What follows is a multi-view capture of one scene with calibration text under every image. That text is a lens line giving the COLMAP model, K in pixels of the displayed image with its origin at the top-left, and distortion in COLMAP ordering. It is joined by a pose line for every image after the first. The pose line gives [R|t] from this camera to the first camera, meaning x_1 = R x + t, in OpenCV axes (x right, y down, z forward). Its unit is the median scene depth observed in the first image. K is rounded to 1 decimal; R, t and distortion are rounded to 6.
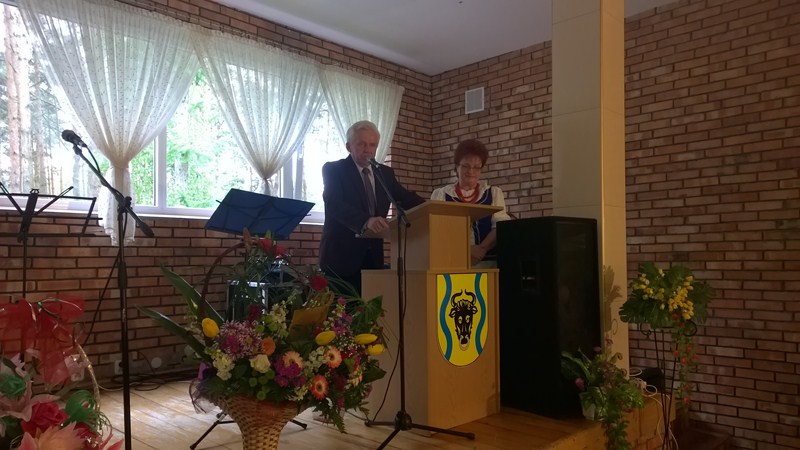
lens RADIAL K [[584.1, 0, 402.0], [0, 584.1, 243.3], [0, 0, 1]] dist [0.073773, -0.052237]
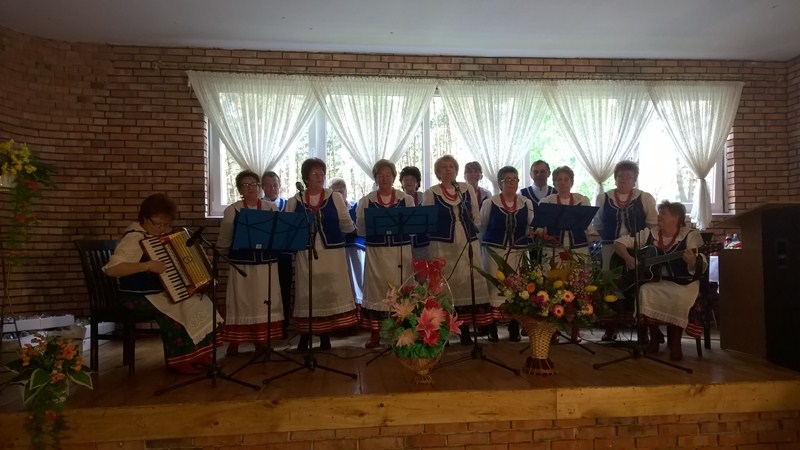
lens RADIAL K [[584.1, 0, 408.7], [0, 584.1, 240.3], [0, 0, 1]] dist [0.073773, -0.052237]
pose [[0.772754, -0.016356, -0.634494, 0.315435], [0.026733, 0.999620, 0.006790, -0.002265], [0.634142, -0.022209, 0.772898, -0.341695]]
